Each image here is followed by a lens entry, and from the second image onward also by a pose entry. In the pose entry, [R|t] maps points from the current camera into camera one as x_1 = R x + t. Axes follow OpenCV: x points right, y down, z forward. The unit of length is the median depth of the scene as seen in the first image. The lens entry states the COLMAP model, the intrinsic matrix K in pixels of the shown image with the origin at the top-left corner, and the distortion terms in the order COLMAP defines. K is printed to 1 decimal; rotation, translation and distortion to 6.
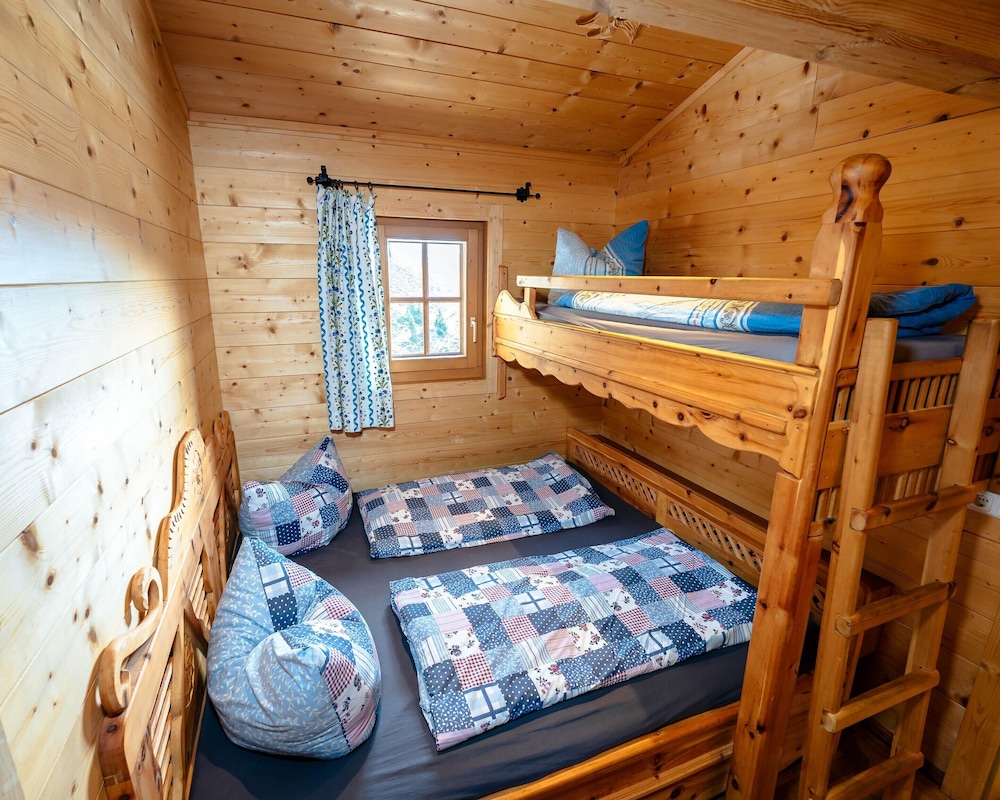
lens RADIAL K [[481.0, 0, 469.5], [0, 481.0, 398.0], [0, 0, 1]] dist [0.000180, -0.000467]
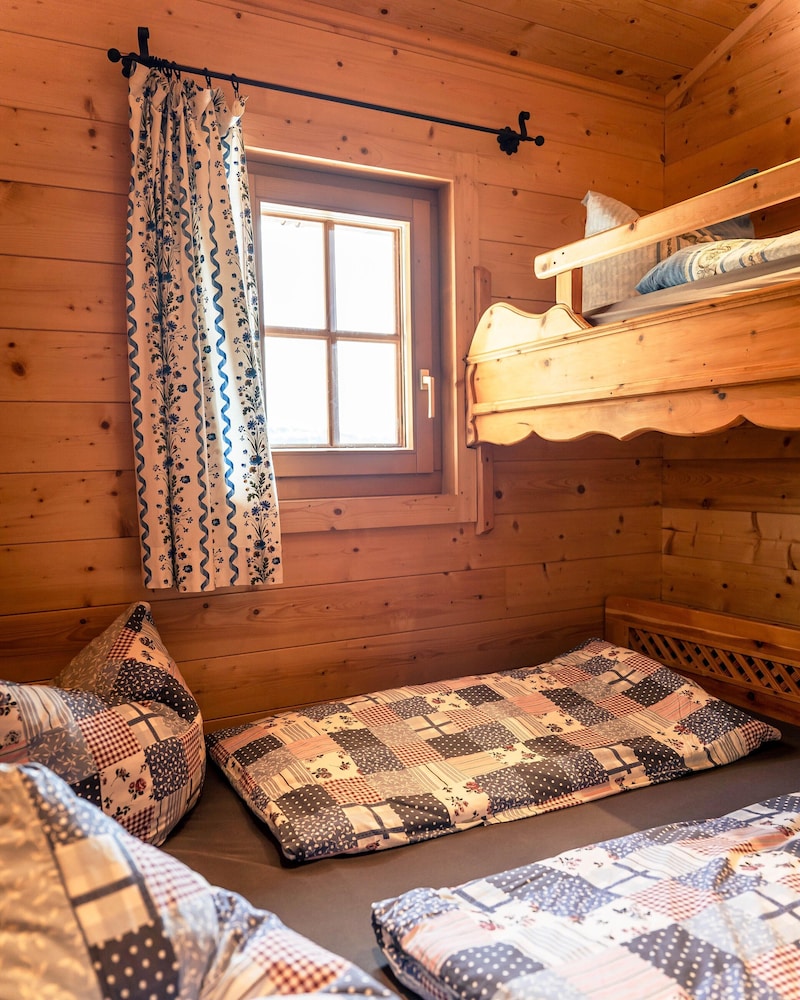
lens RADIAL K [[797.4, 0, 380.5], [0, 797.4, 523.6], [0, 0, 1]] dist [-0.010424, -0.006711]
pose [[0.992843, -0.033181, 0.114729, -0.162703], [0.051178, 0.986164, -0.157674, 0.138225], [-0.107909, 0.162417, 0.980804, 0.252094]]
